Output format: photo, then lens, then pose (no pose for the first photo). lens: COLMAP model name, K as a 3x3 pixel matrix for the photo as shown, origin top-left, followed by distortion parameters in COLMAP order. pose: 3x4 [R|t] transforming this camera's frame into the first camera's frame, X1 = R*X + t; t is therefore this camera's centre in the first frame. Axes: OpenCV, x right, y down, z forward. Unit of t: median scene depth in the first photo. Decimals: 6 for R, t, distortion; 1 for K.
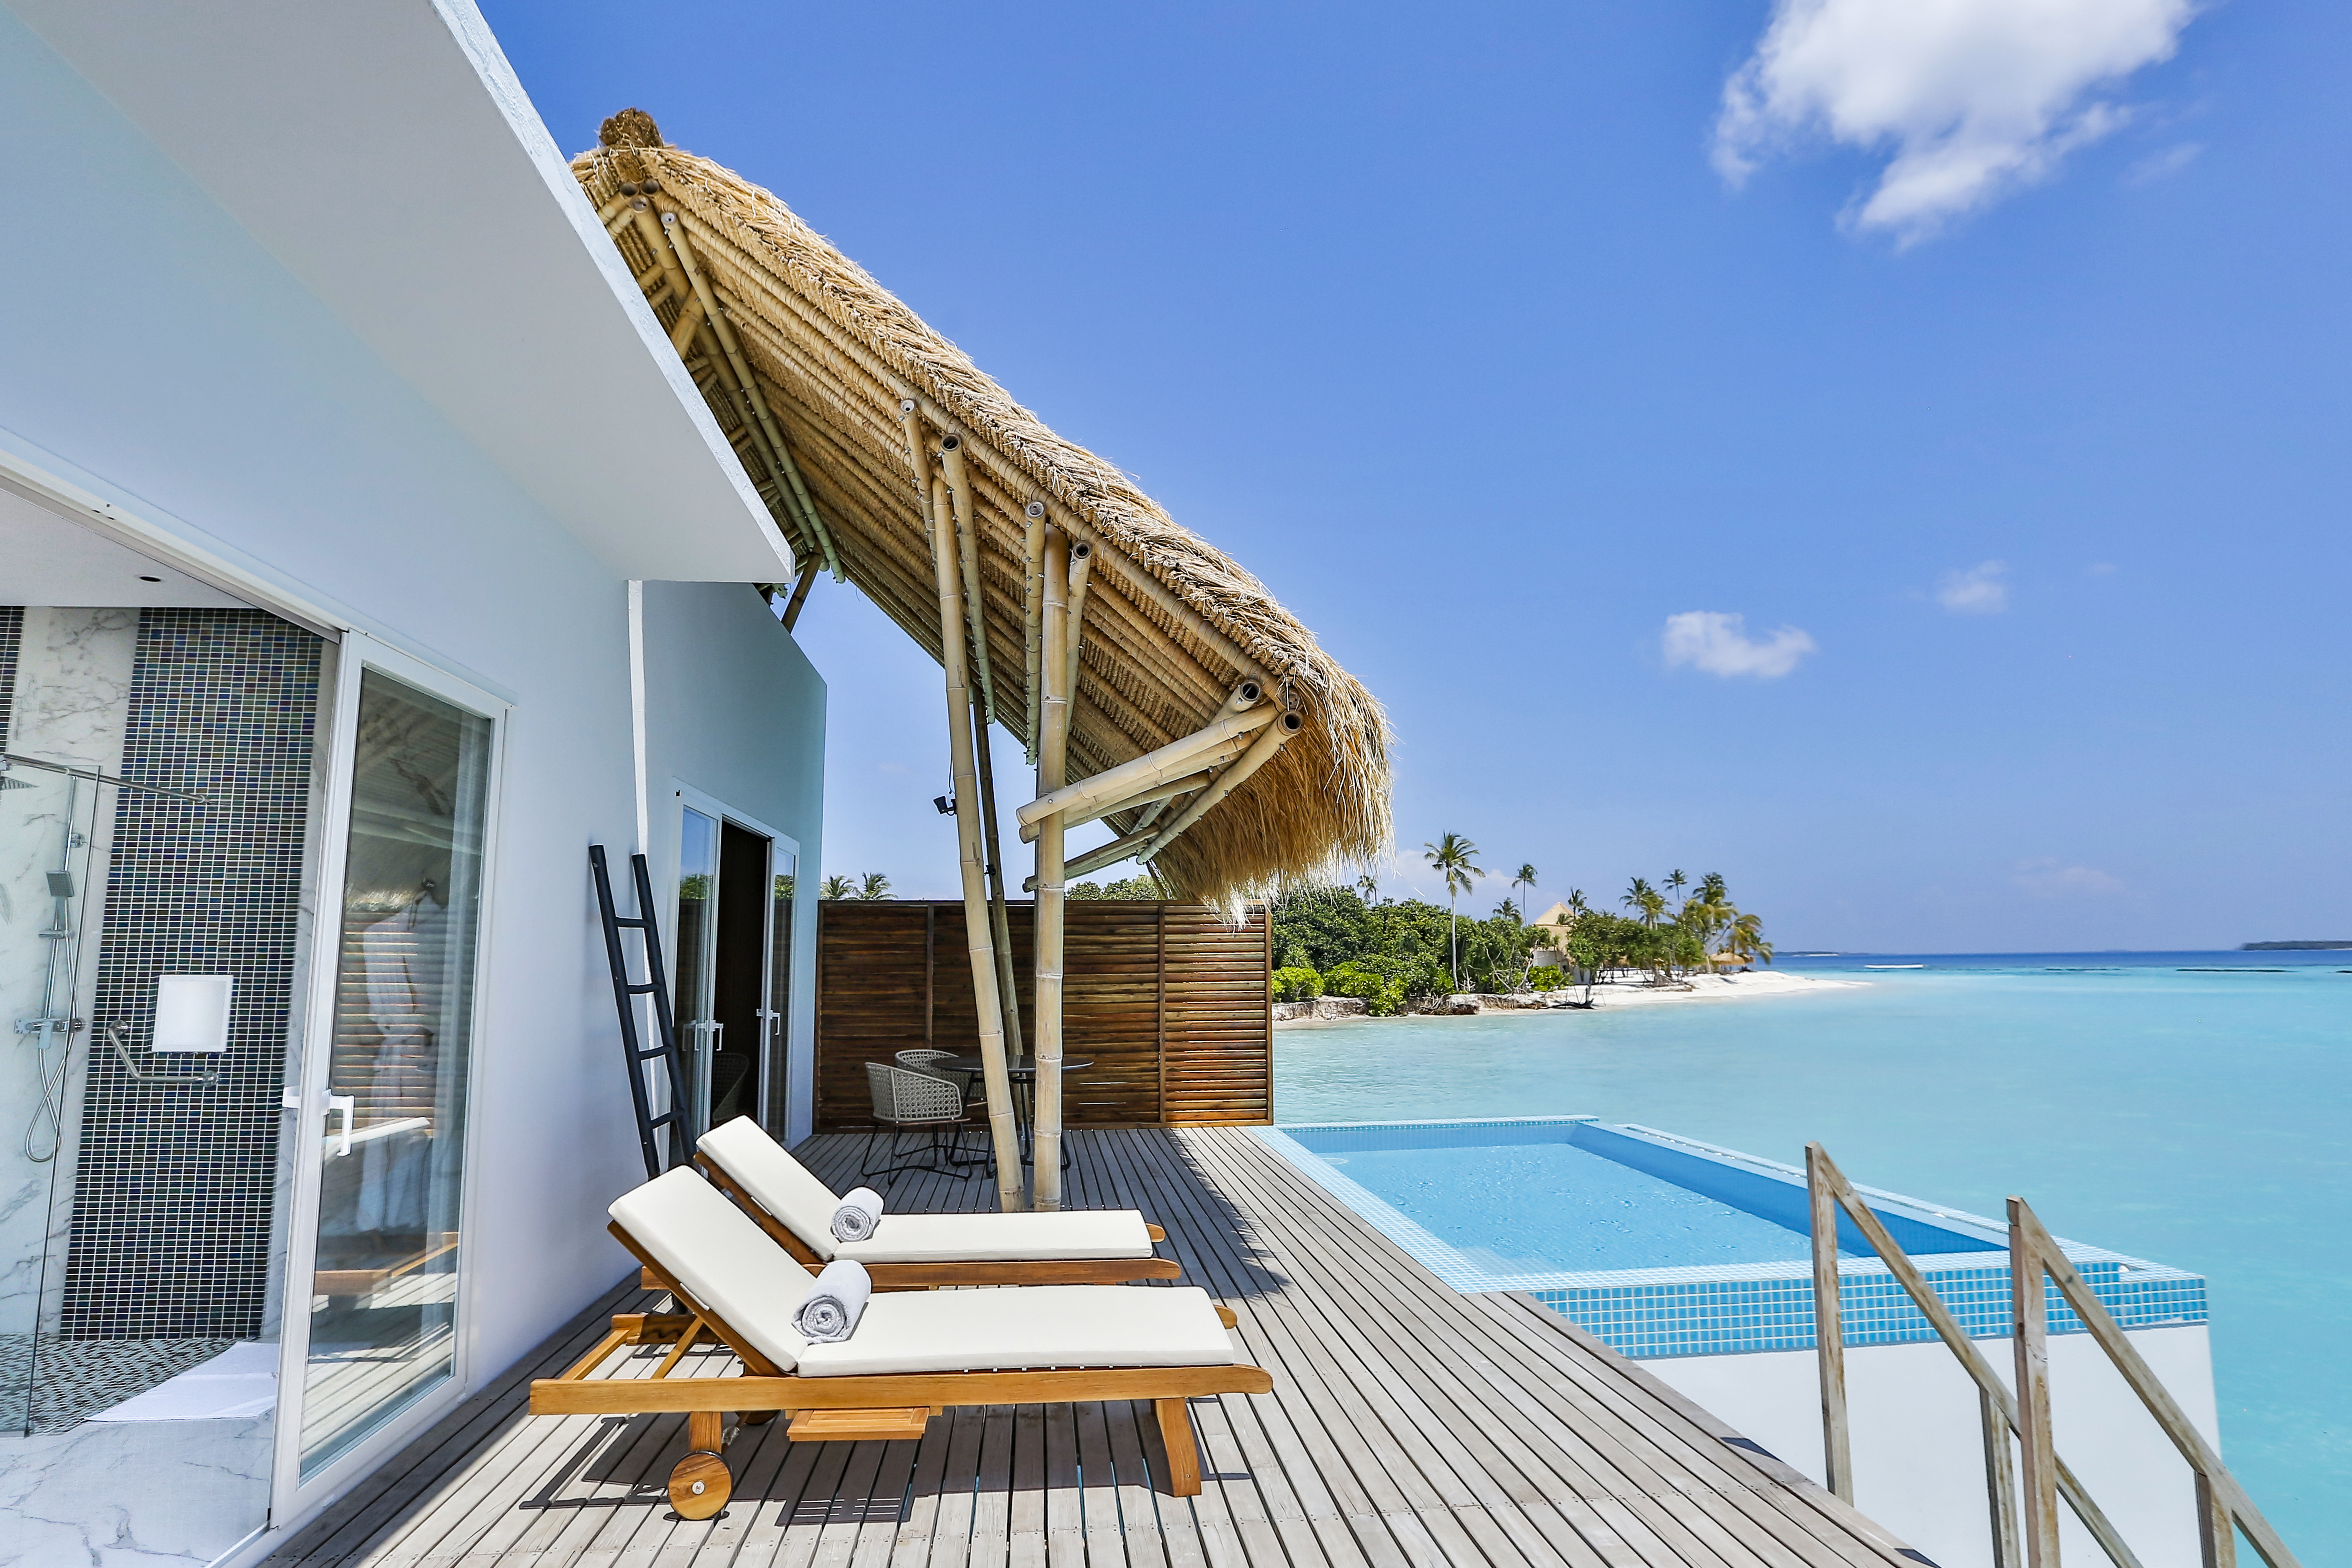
lens RADIAL K [[1246.5, 0, 1170.6], [0, 1246.5, 784.6], [0, 0, 1]] dist [-0.059643, 0.025090]
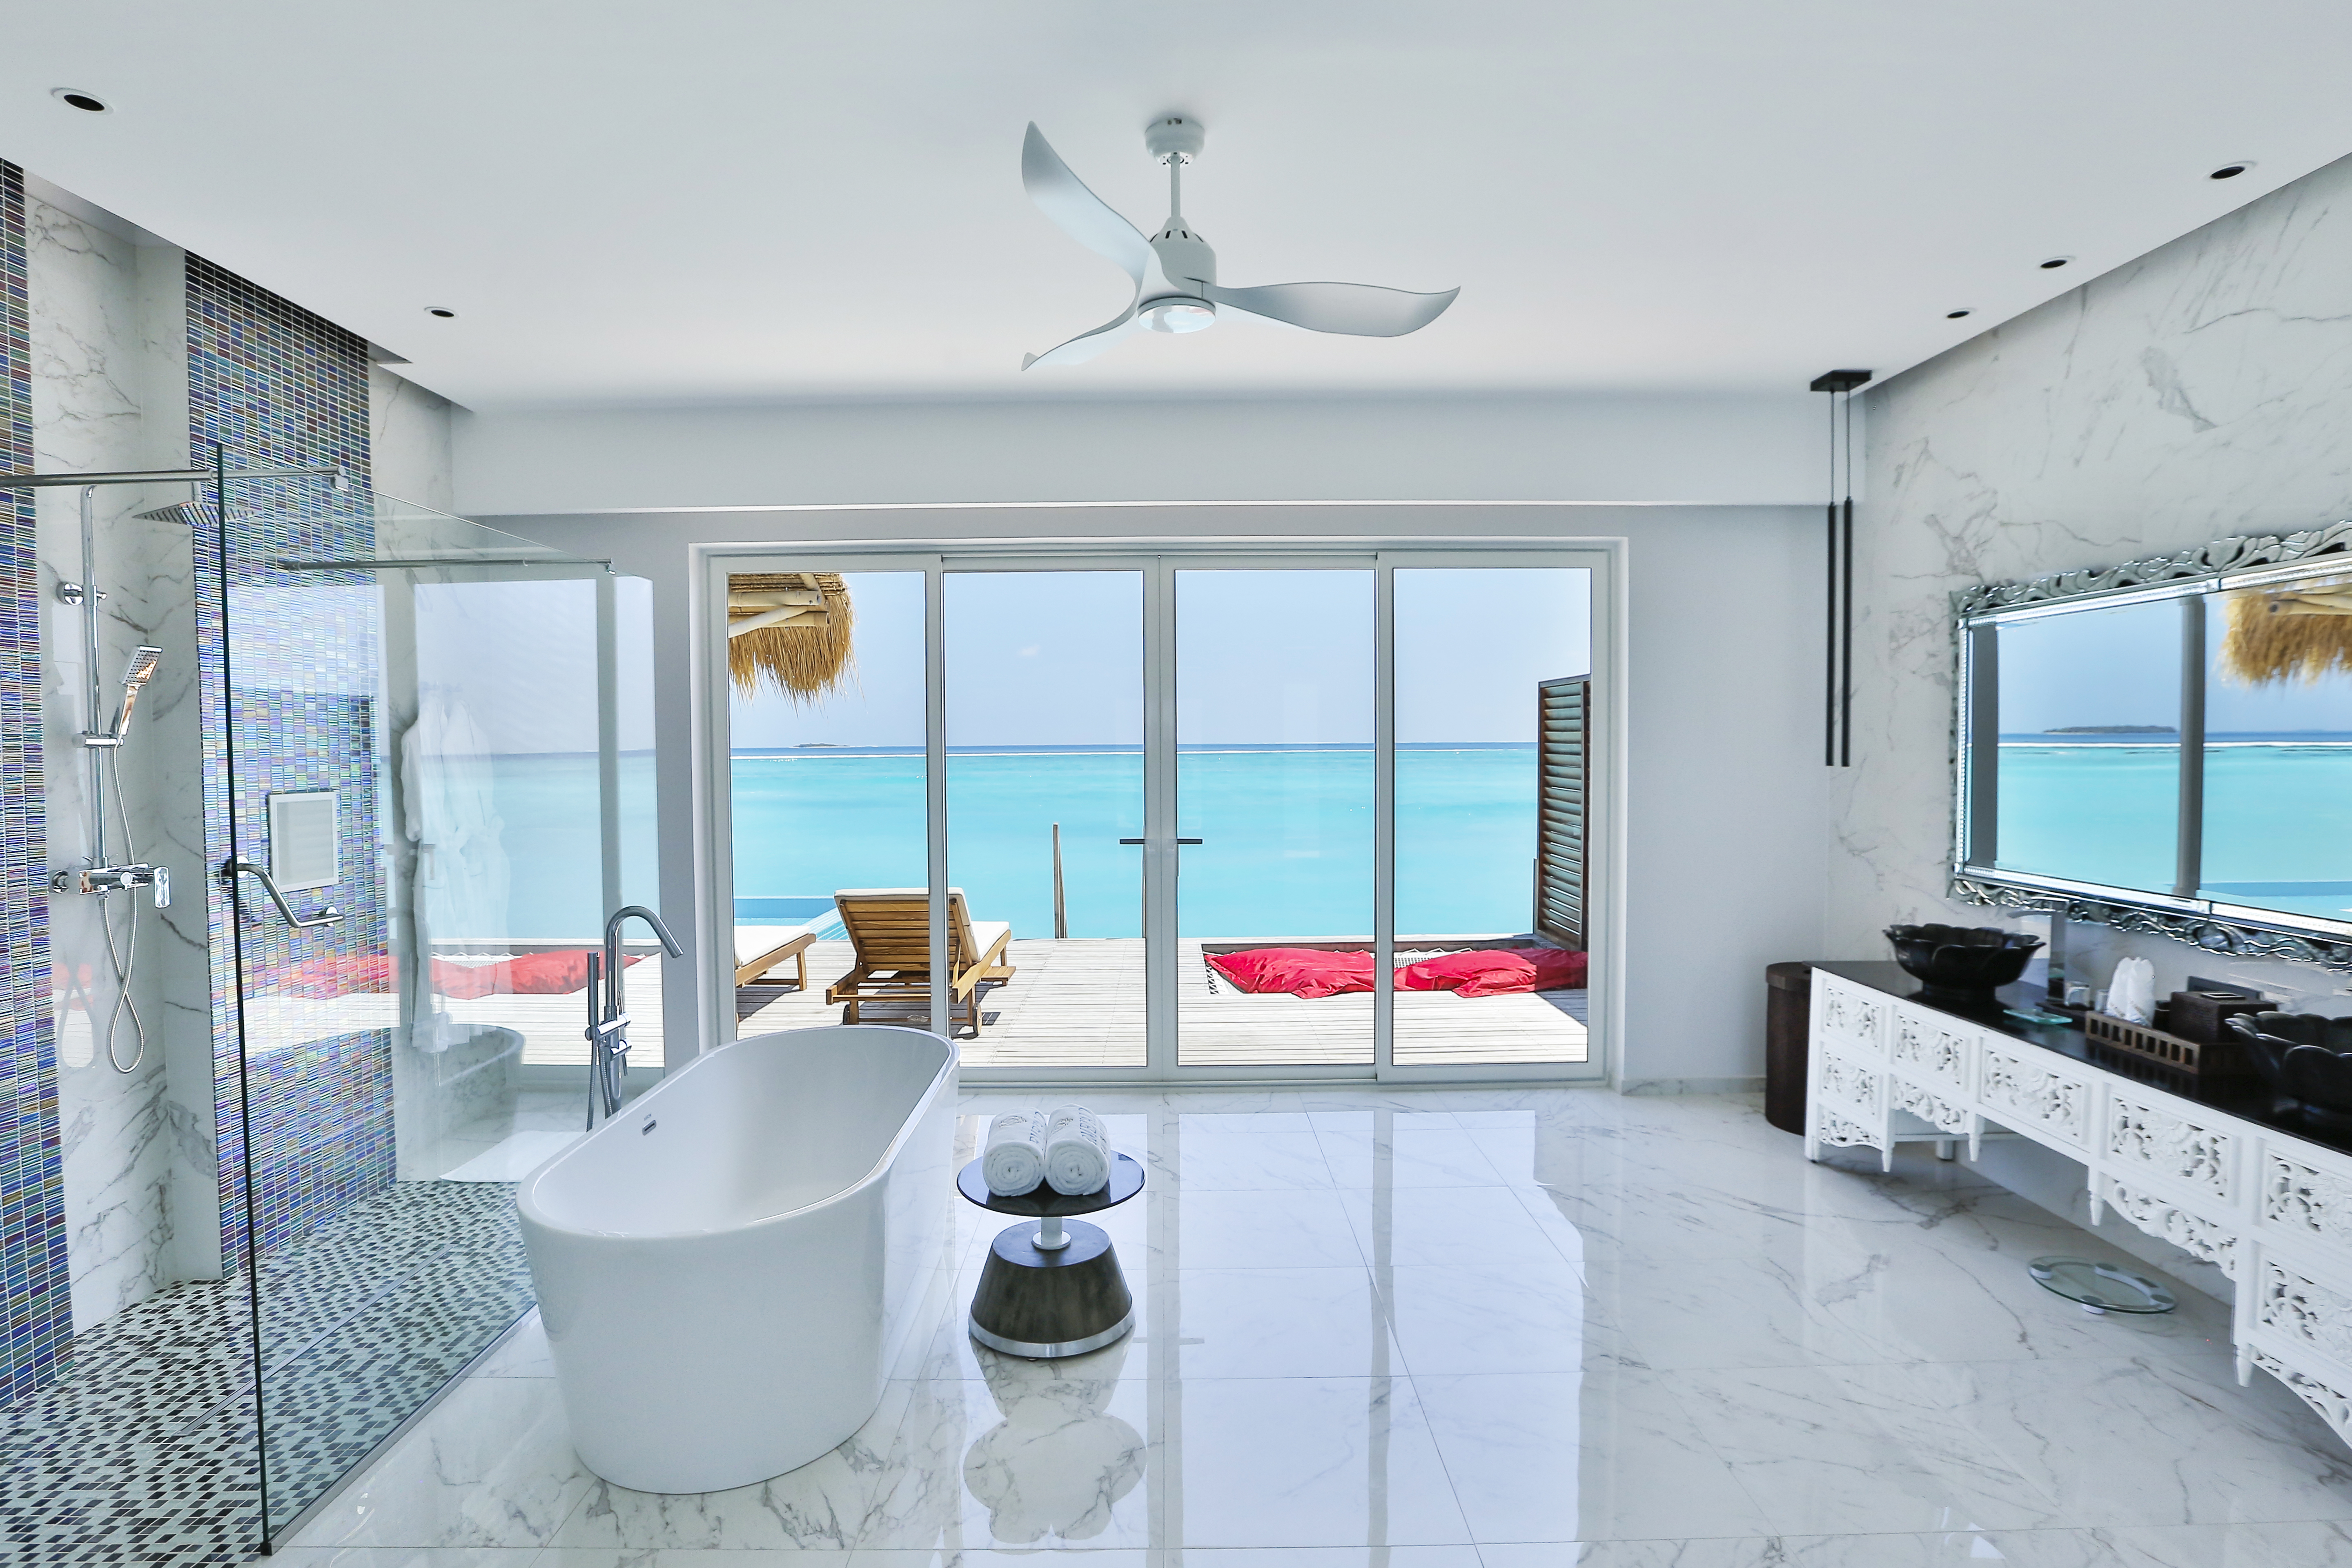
lens RADIAL K [[1142.7, 0, 1162.5], [0, 1142.7, 784.9], [0, 0, 1]] dist [-0.045303, 0.011547]
pose [[0.108296, -0.031440, 0.993621, -1.245255], [-0.133409, 0.989999, 0.045866, 0.038473], [-0.985126, -0.137525, 0.103019, 0.317781]]
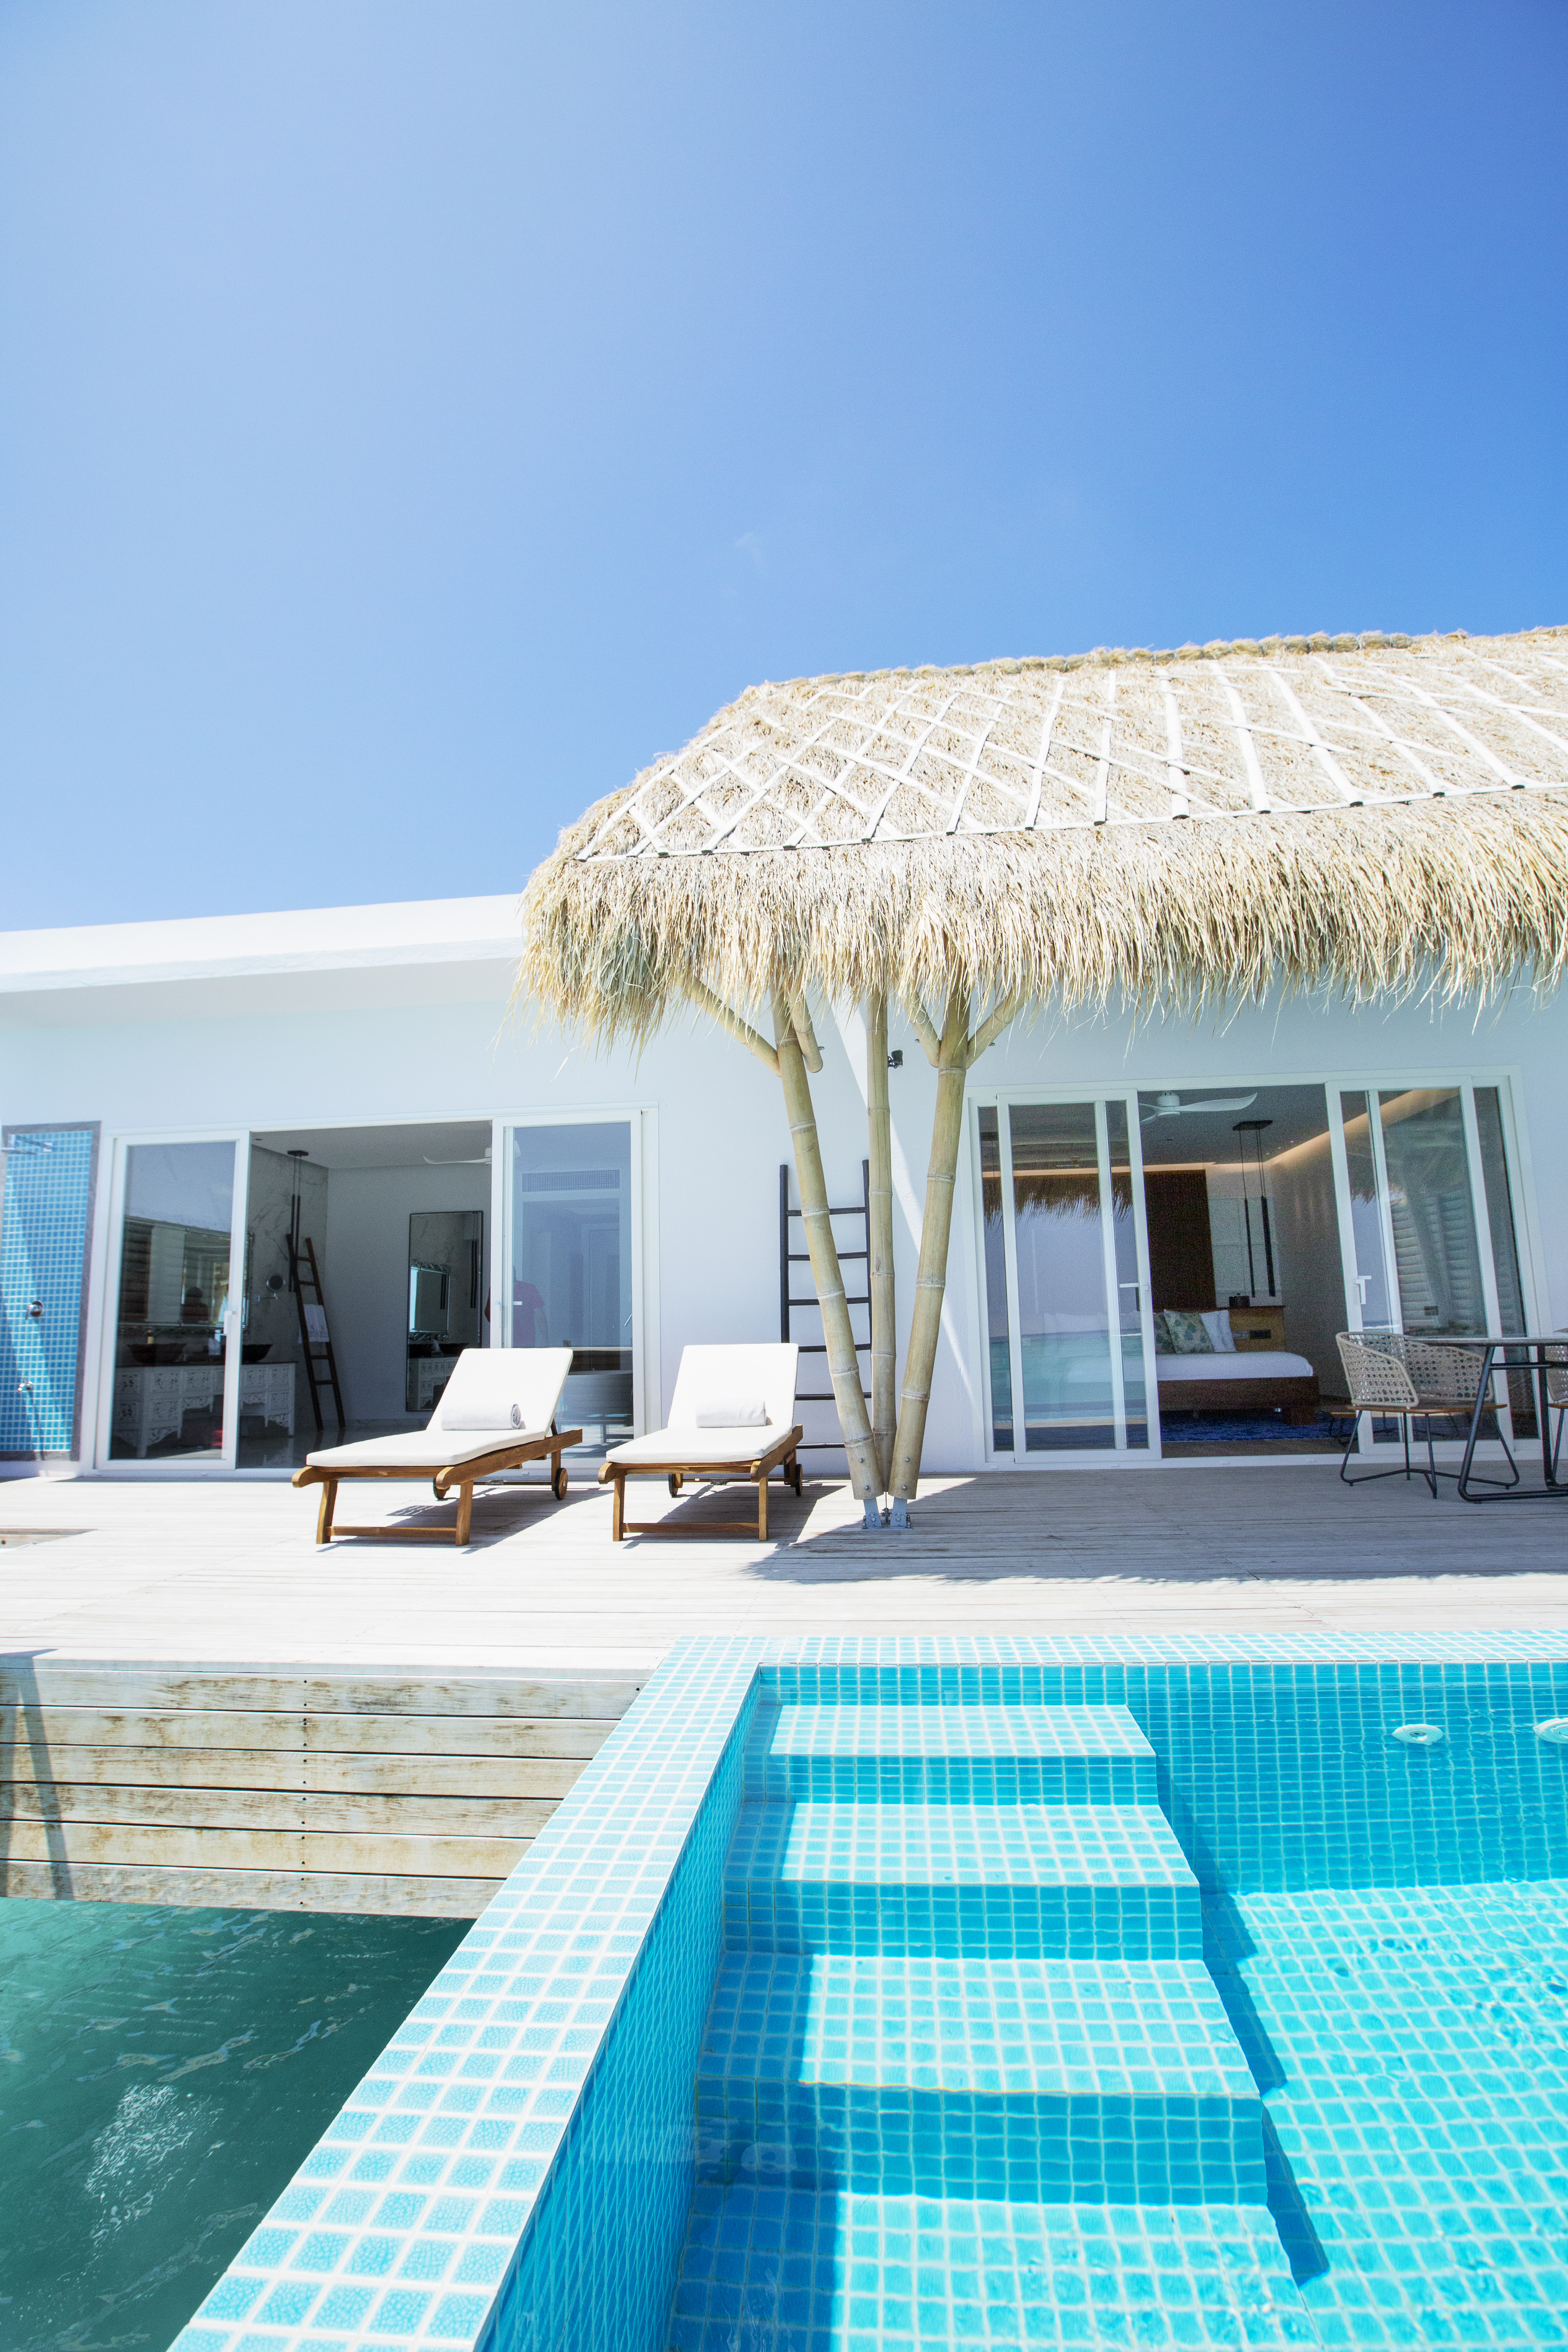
lens RADIAL K [[1061.6, 0, 779.0], [0, 1061.6, 1186.7], [0, 0, 1]] dist [-0.062023, 0.027403]
pose [[-0.212004, -0.127001, -0.968981, 0.728203], [0.162277, 0.973180, -0.163056, 0.261834], [0.963701, -0.191812, -0.185709, 1.123291]]
